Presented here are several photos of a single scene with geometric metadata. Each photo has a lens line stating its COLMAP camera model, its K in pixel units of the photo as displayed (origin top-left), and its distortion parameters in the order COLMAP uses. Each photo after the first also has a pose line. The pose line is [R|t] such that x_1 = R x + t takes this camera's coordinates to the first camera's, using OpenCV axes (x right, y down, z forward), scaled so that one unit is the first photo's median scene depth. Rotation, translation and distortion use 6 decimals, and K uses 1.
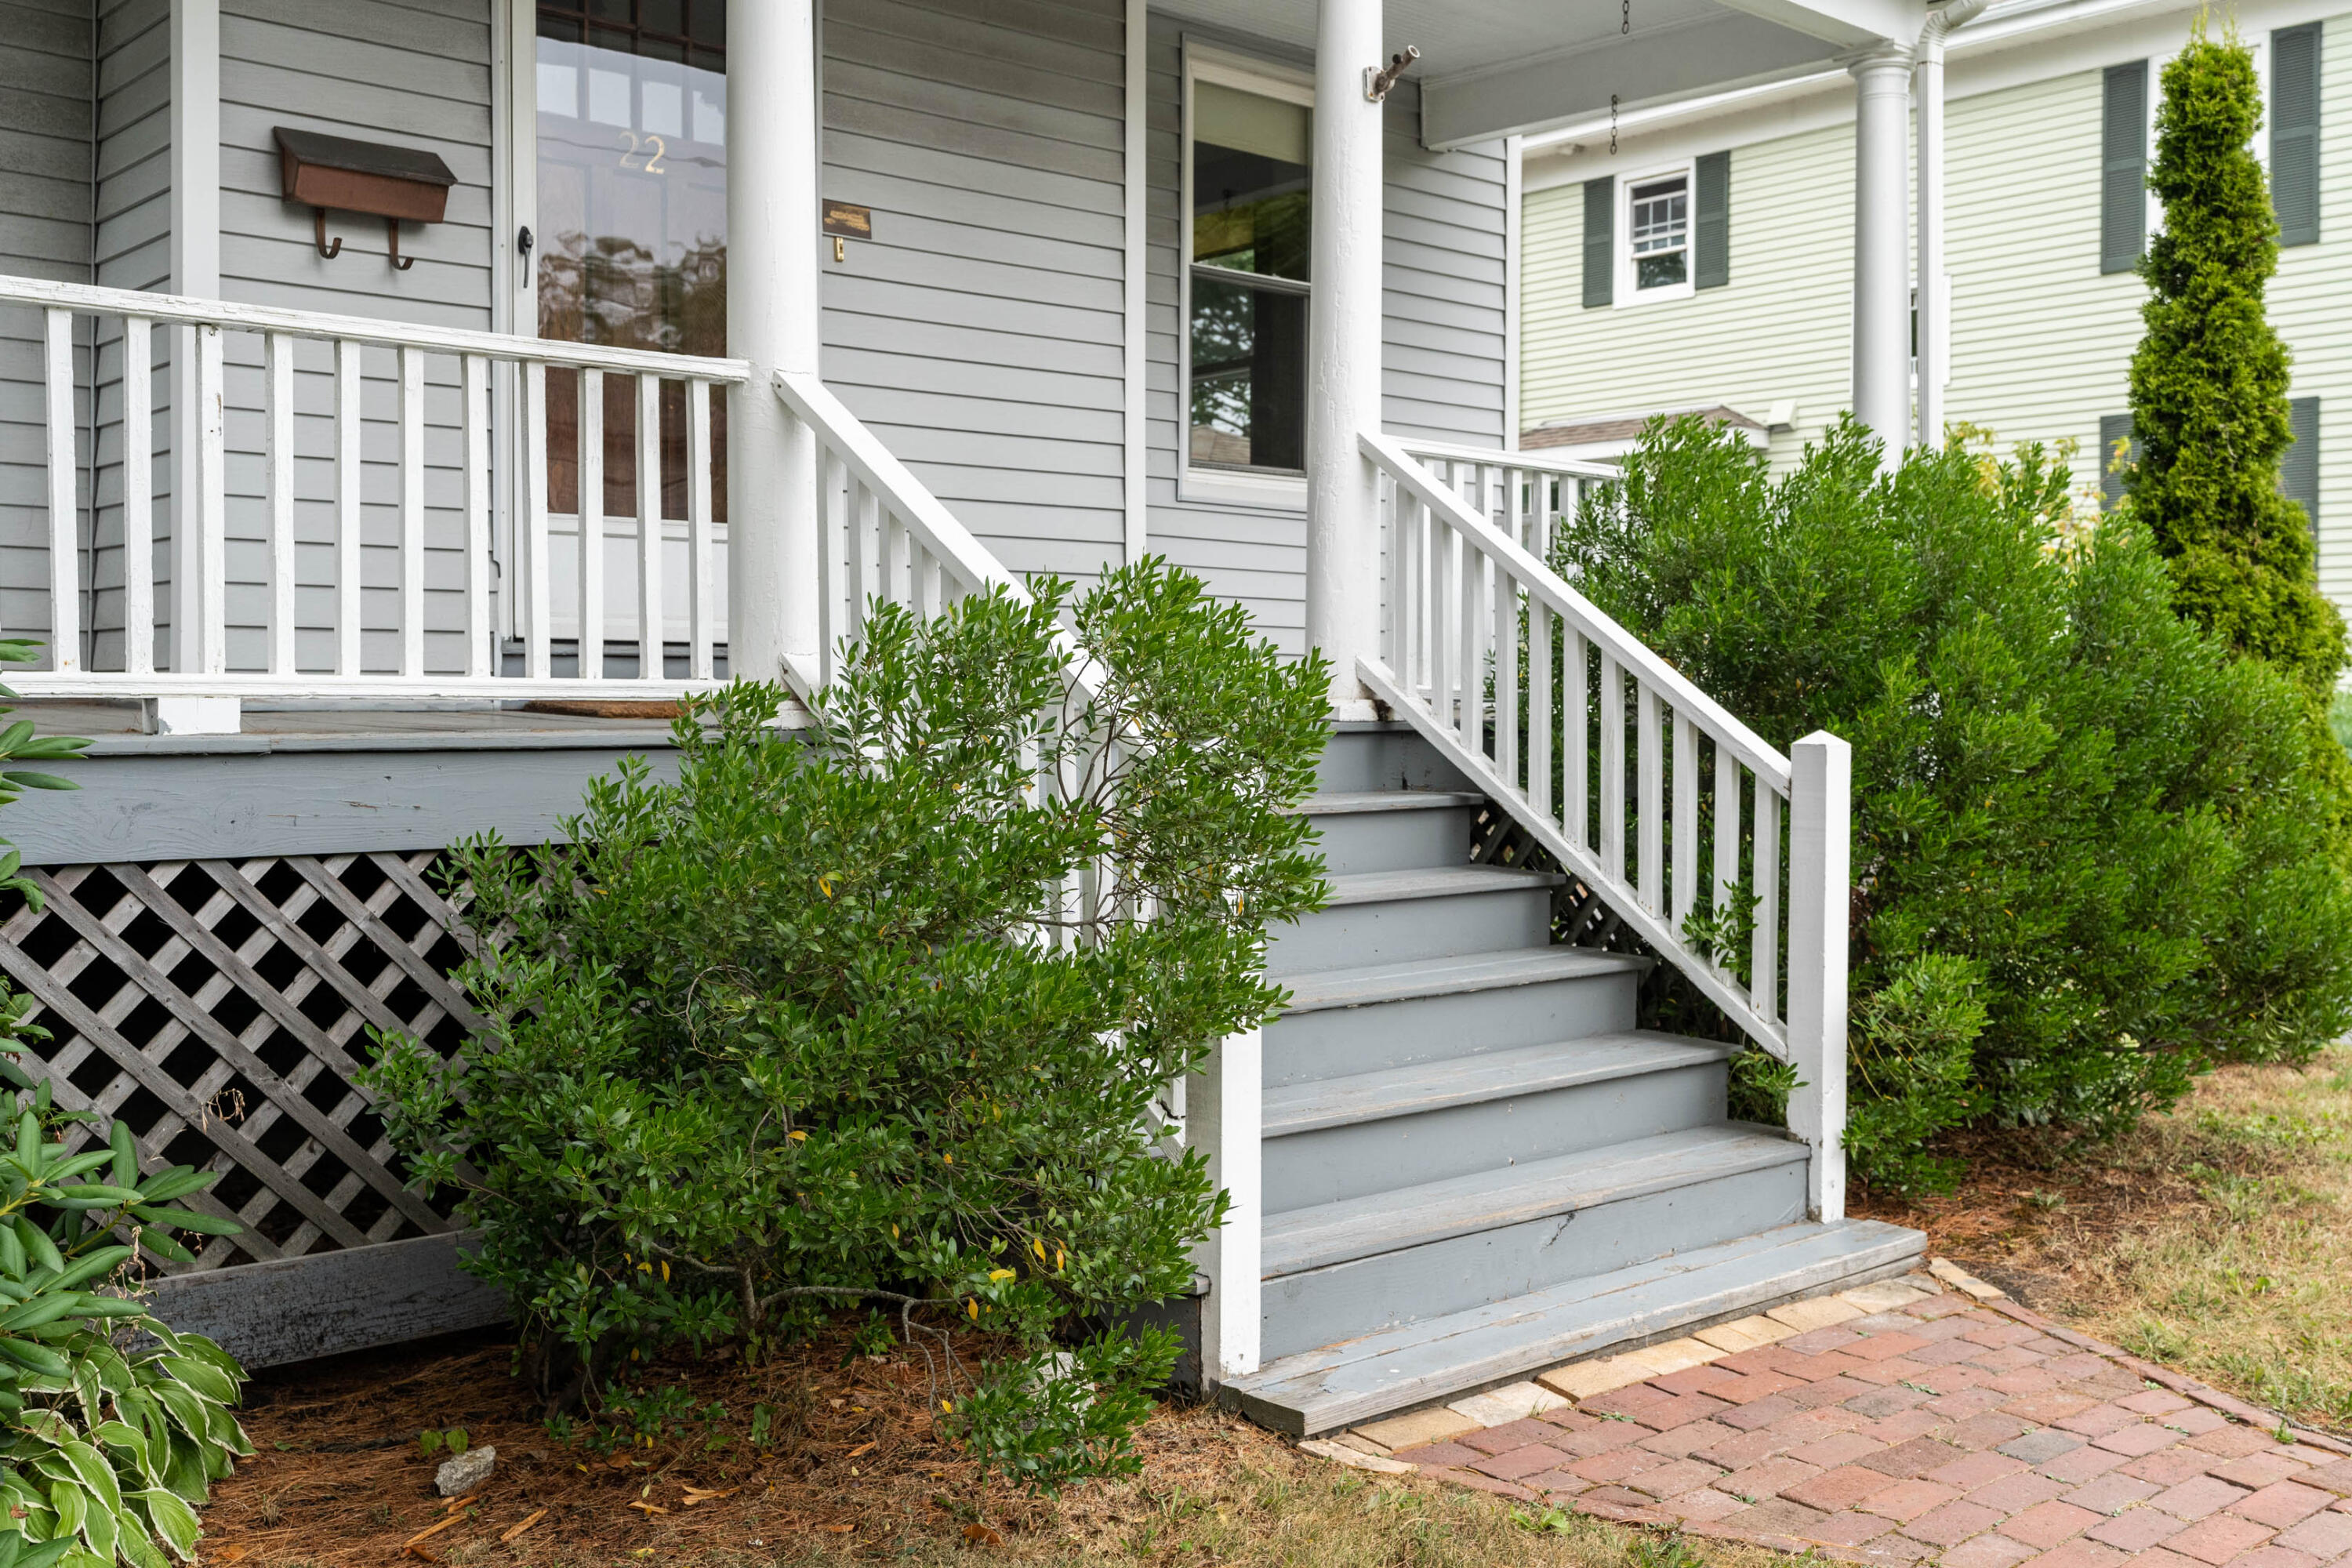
lens RADIAL K [[2326.3, 0, 1176.2], [0, 2326.3, 774.3], [0, 0, 1]] dist [0.008041, 0.000000]
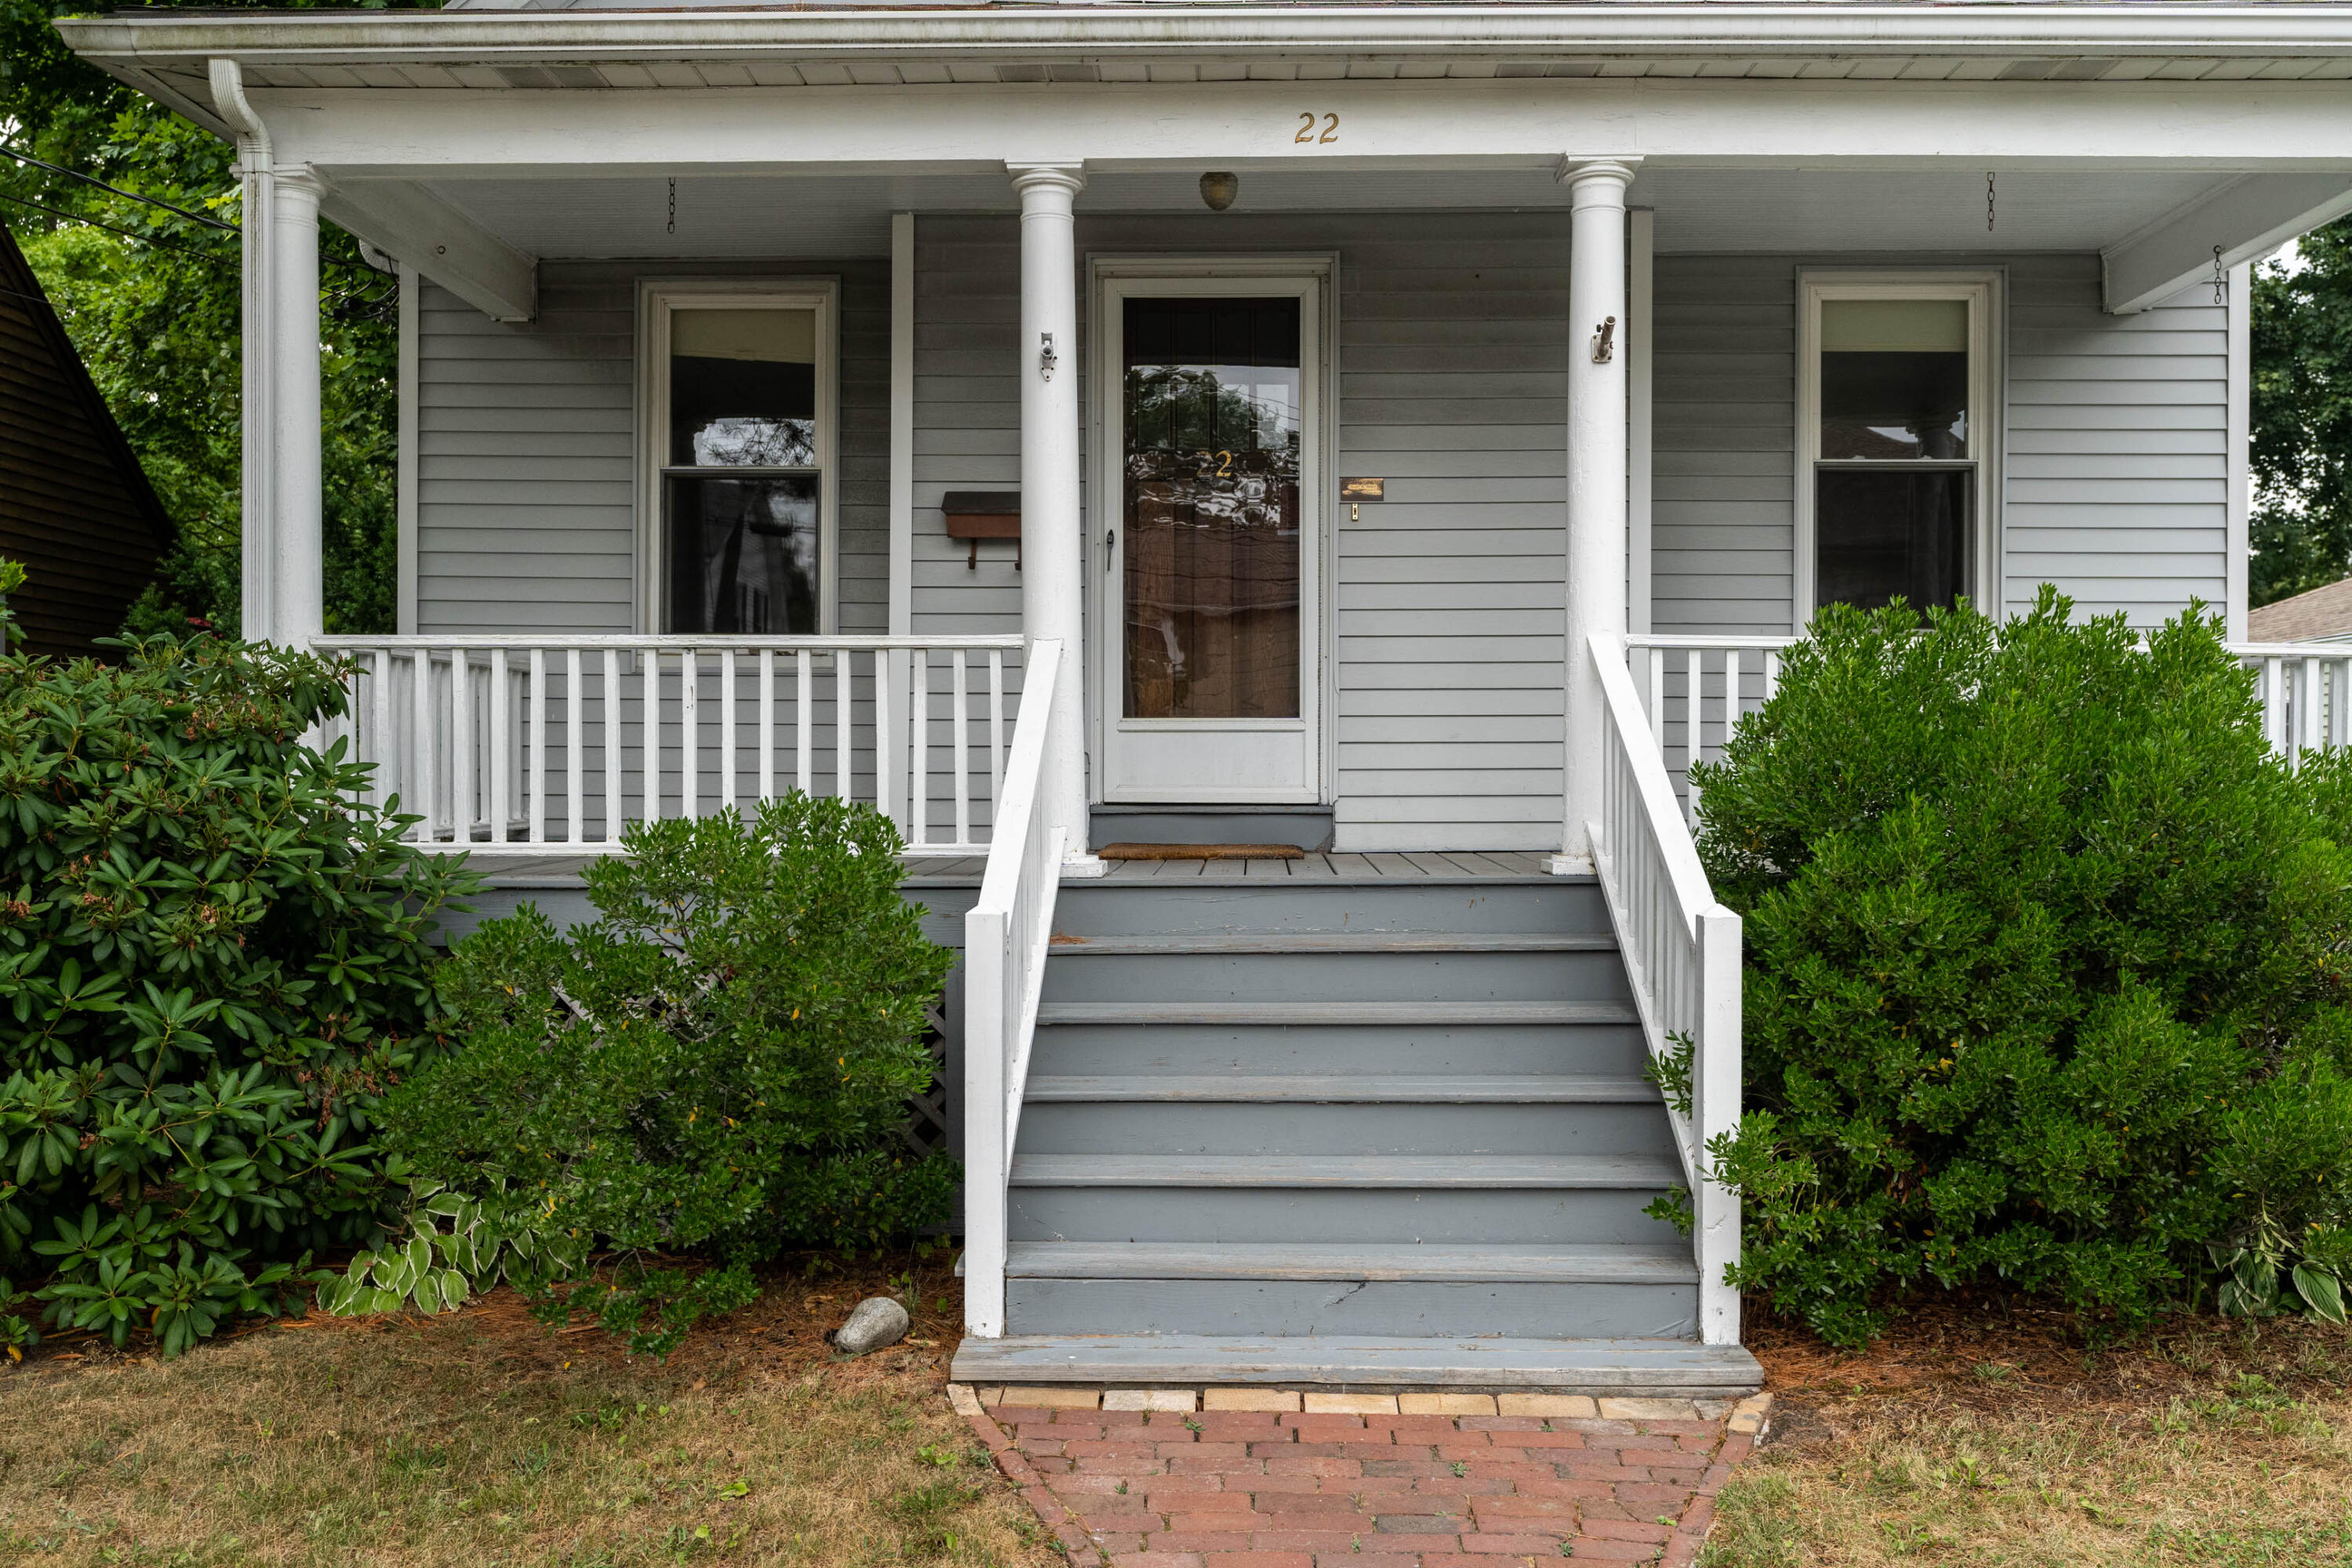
lens RADIAL K [[1949.1, 0, 1177.3], [0, 1949.1, 796.8], [0, 0, 1]] dist [0.008473, 0.000582]
pose [[0.728289, 0.000214, -0.685271, 0.774675], [-0.019699, 0.999593, -0.020623, -0.047293], [0.684987, 0.028519, 0.727996, 0.147621]]
